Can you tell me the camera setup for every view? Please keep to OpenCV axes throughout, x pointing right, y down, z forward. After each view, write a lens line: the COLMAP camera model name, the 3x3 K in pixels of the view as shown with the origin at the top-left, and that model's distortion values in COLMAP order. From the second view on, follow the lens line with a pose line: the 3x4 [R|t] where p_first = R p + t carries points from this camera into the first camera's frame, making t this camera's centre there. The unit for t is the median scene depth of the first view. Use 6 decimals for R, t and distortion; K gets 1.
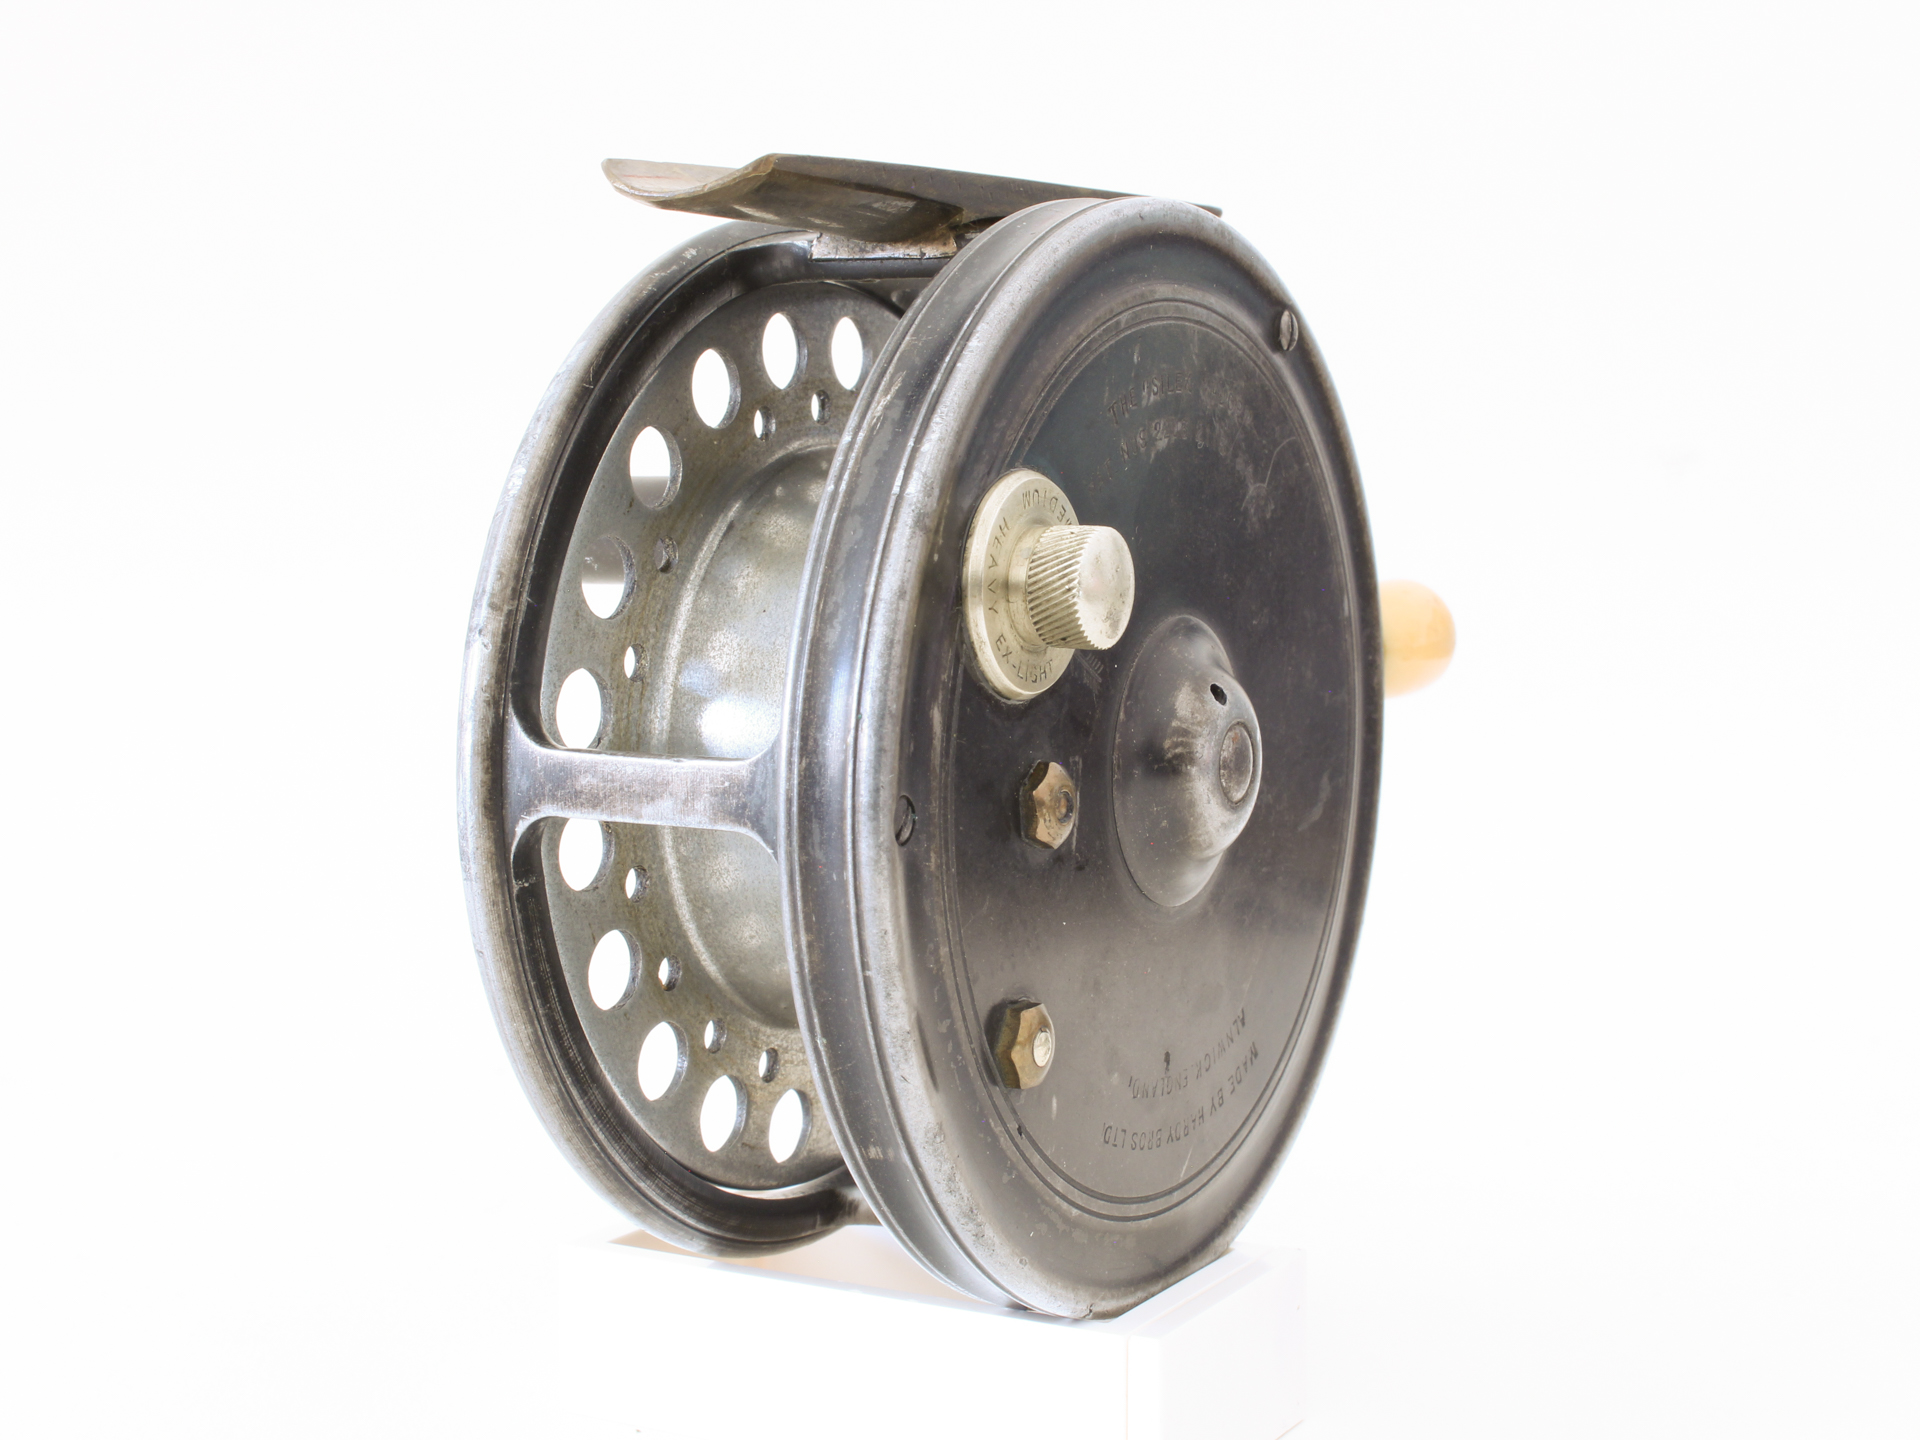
lens RADIAL K [[2990.9, 0, 957.9], [0, 2990.9, 721.5], [0, 0, 1]] dist [-0.084859, 0.000000]
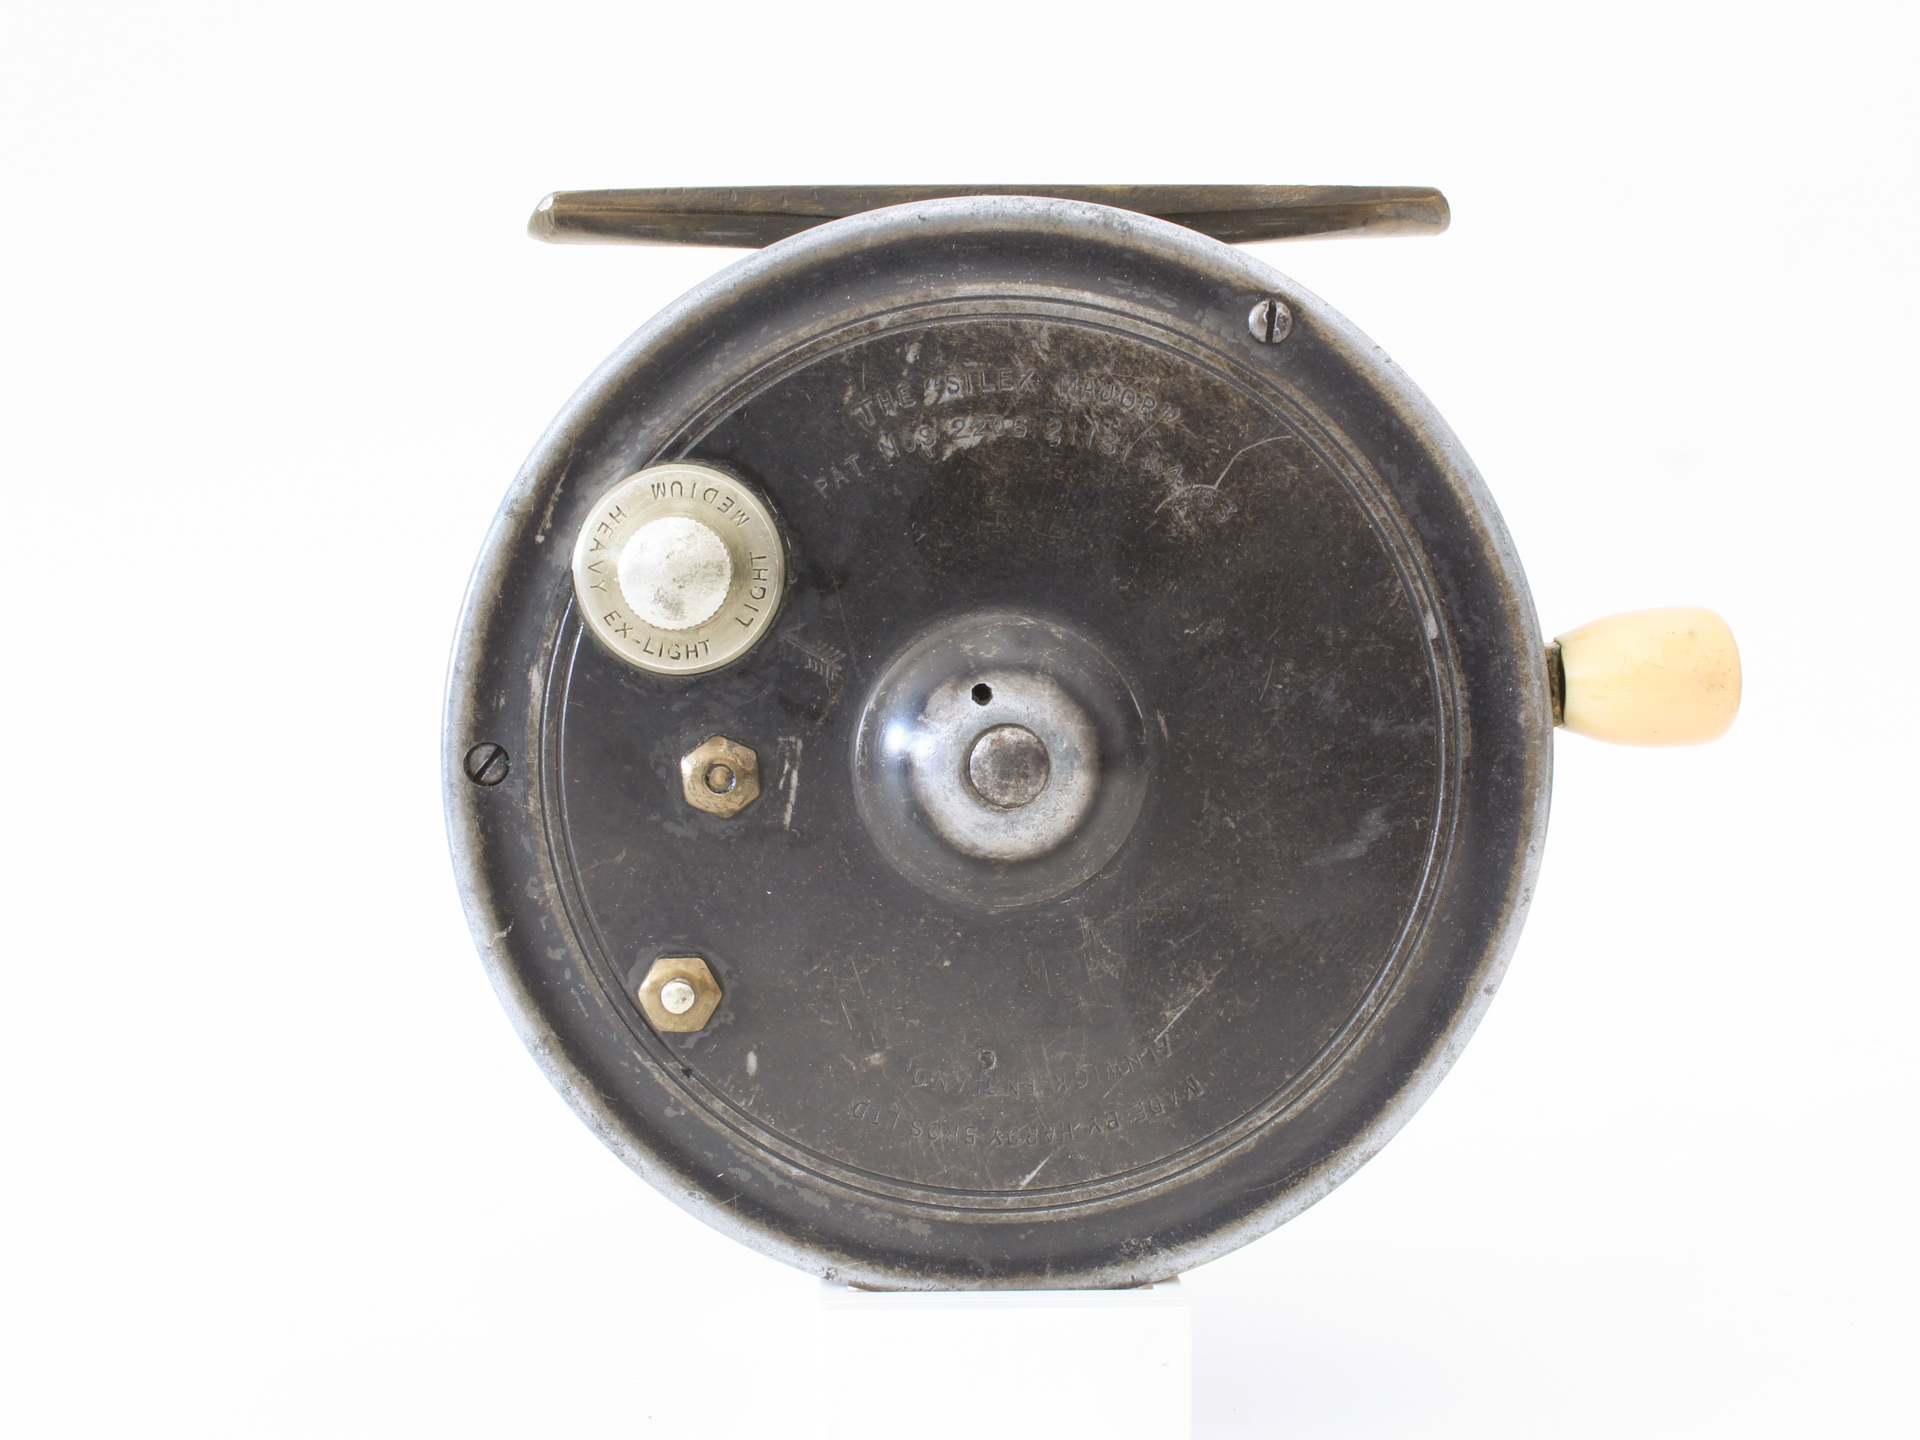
lens RADIAL K [[2990.9, 0, 952.1], [0, 2990.9, 713.3], [0, 0, 1]] dist [-0.084859, 0.000000]
pose [[0.544607, 0.072080, -0.835588, 0.903849], [-0.083435, 0.996014, 0.031539, -0.032900], [0.834531, 0.052541, 0.548450, 0.445558]]
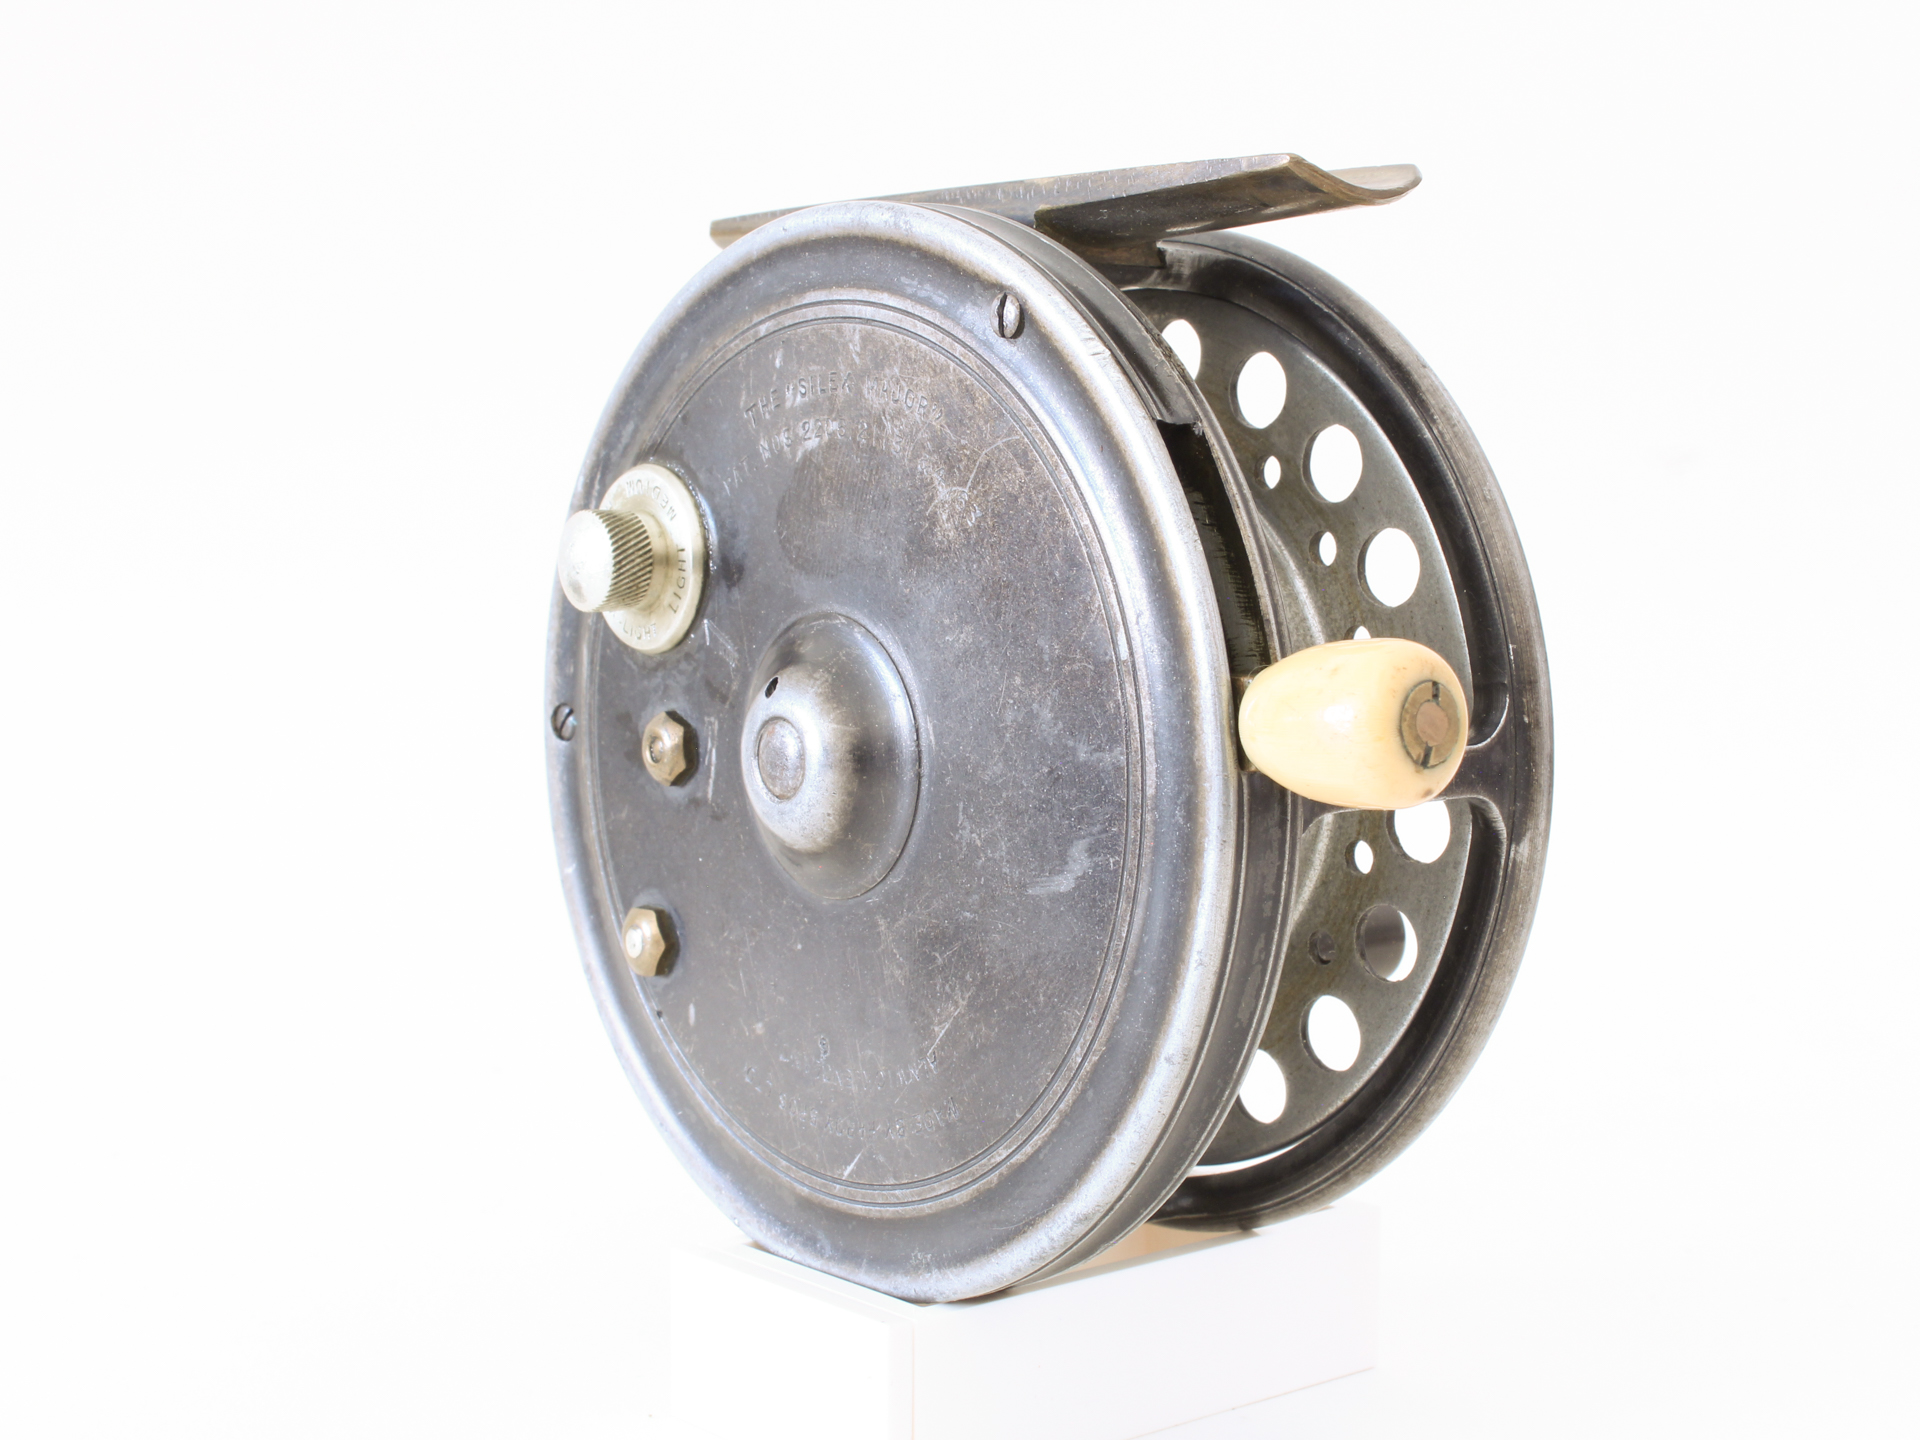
lens RADIAL K [[2990.9, 0, 959.0], [0, 2990.9, 717.2], [0, 0, 1]] dist [-0.084859, 0.000000]
pose [[-0.332857, 0.082082, -0.939398, 1.022965], [-0.095420, 0.988159, 0.120153, -0.127291], [0.938137, 0.129631, -0.321083, 1.381369]]
